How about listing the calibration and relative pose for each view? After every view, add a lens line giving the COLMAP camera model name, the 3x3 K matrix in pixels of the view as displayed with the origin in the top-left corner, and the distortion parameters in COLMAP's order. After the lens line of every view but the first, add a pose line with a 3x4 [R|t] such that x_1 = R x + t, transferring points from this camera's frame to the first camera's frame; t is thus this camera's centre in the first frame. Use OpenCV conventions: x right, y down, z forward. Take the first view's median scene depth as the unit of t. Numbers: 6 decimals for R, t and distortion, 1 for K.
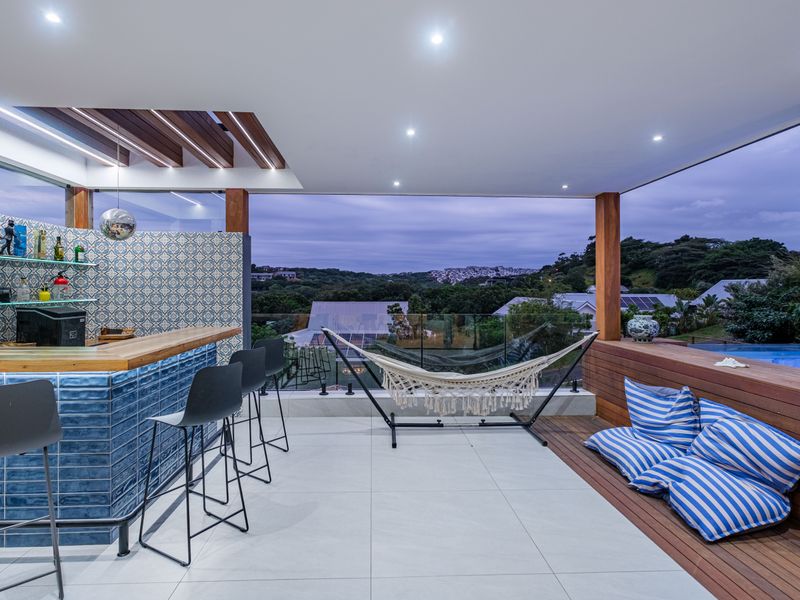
lens RADIAL K [[443.7, 0, 398.7], [0, 443.7, 288.1], [0, 0, 1]] dist [0.000745, 0.000342]
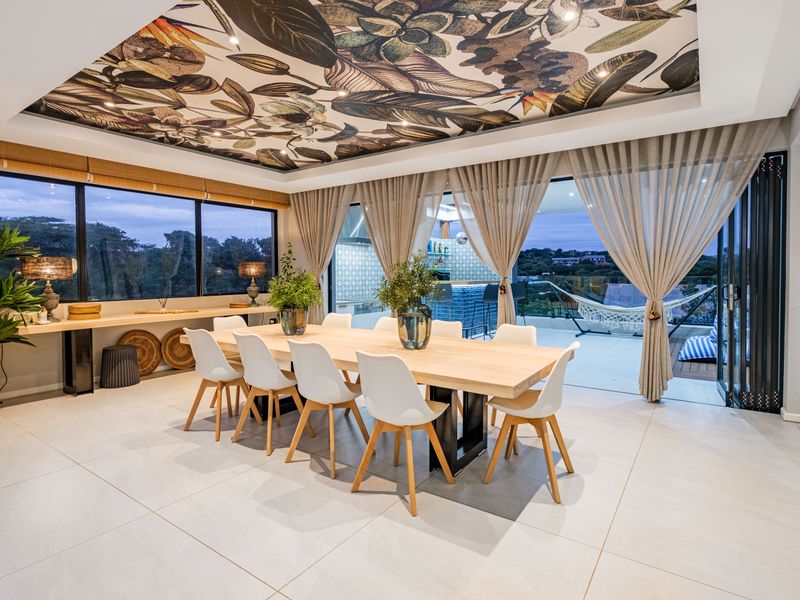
lens RADIAL K [[443.7, 0, 398.7], [0, 443.7, 288.1], [0, 0, 1]] dist [0.000745, 0.000342]
pose [[0.786325, 0.015241, -0.617625, 0.536780], [0.005347, 0.999490, 0.031470, 0.050430], [0.617790, -0.028048, 0.785843, -1.000749]]
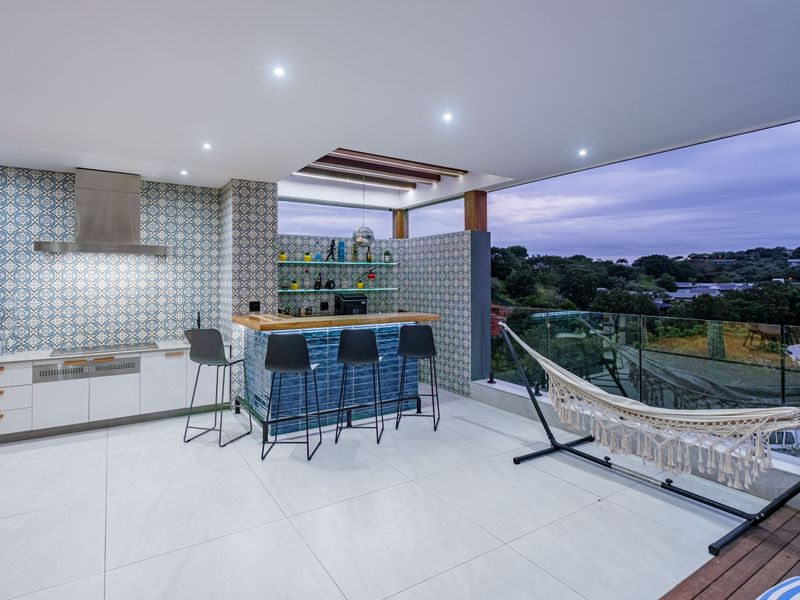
lens RADIAL K [[452.5, 0, 400.1], [0, 452.5, 268.3], [0, 0, 1]] dist [0.000991, 0.000921]
pose [[0.501405, -0.023816, -0.864885, 0.551953], [0.002959, 0.999662, -0.025811, -0.002166], [0.865207, 0.010382, 0.501307, 0.296260]]
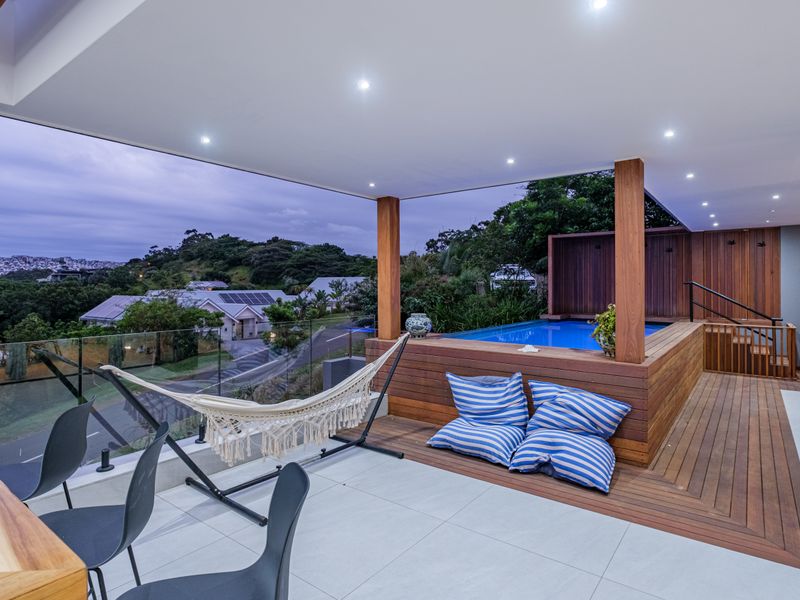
lens RADIAL K [[455.2, 0, 398.6], [0, 455.2, 281.1], [0, 0, 1]] dist [-0.001904, -0.000177]
pose [[0.646615, 0.002884, 0.762811, -0.353578], [0.001879, 0.999984, -0.005373, -0.013418], [-0.762814, 0.004907, 0.646599, 0.322190]]
